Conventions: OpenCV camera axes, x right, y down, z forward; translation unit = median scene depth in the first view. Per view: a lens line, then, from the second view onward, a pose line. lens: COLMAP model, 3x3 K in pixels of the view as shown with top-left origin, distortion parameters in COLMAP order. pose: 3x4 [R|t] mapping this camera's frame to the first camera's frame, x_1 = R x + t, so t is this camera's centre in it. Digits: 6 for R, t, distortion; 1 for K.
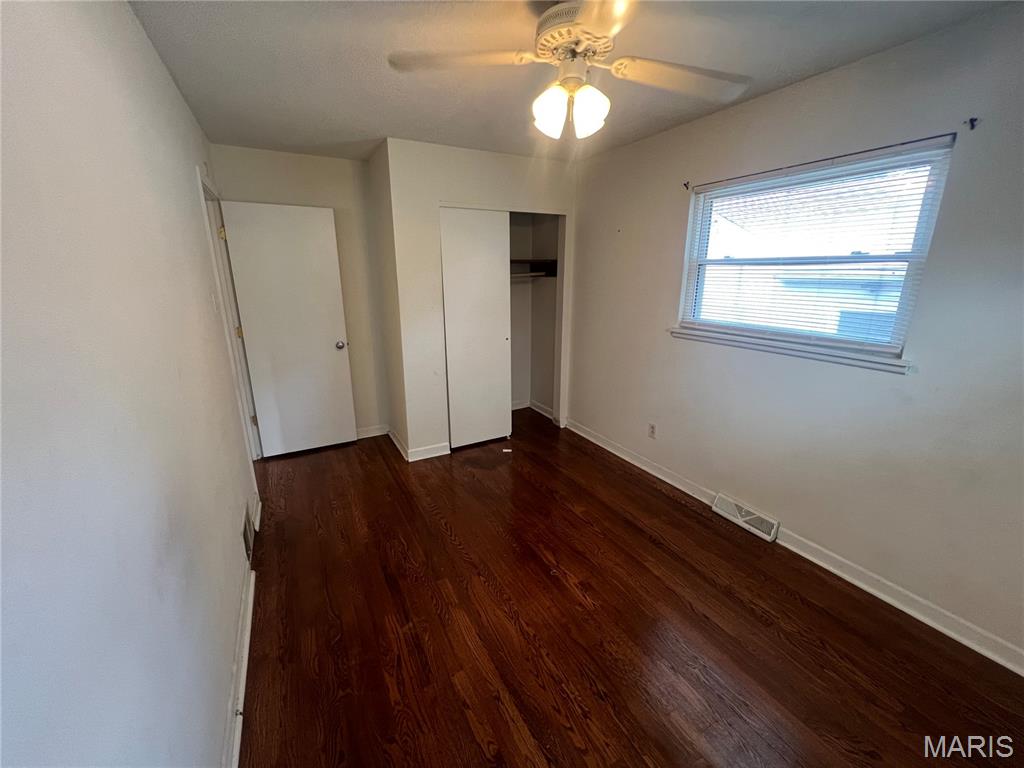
lens RADIAL K [[409.3, 0, 512.0], [0, 409.3, 384.0], [0, 0, 1]] dist [0.003441, 0.000163]
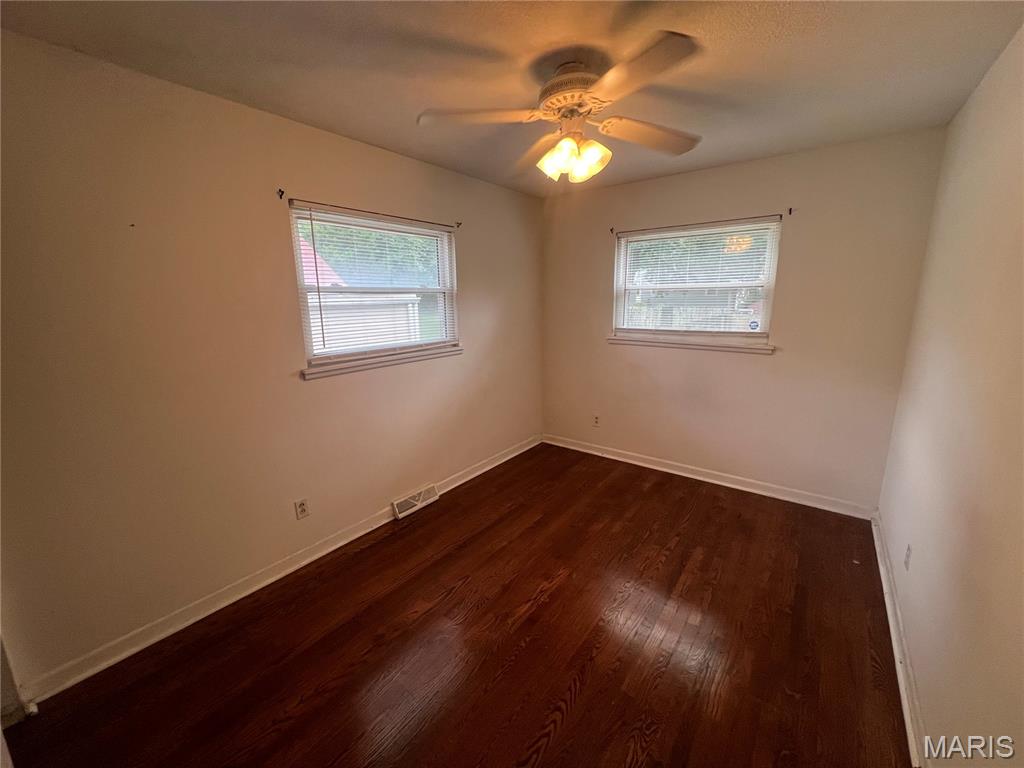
lens RADIAL K [[409.3, 0, 512.0], [0, 409.3, 384.0], [0, 0, 1]] dist [0.003441, 0.000163]
pose [[-0.409762, -0.184567, 0.893325, -0.601769], [0.252626, 0.918051, 0.305553, -0.309426], [-0.876513, 0.350881, -0.329556, 1.129265]]
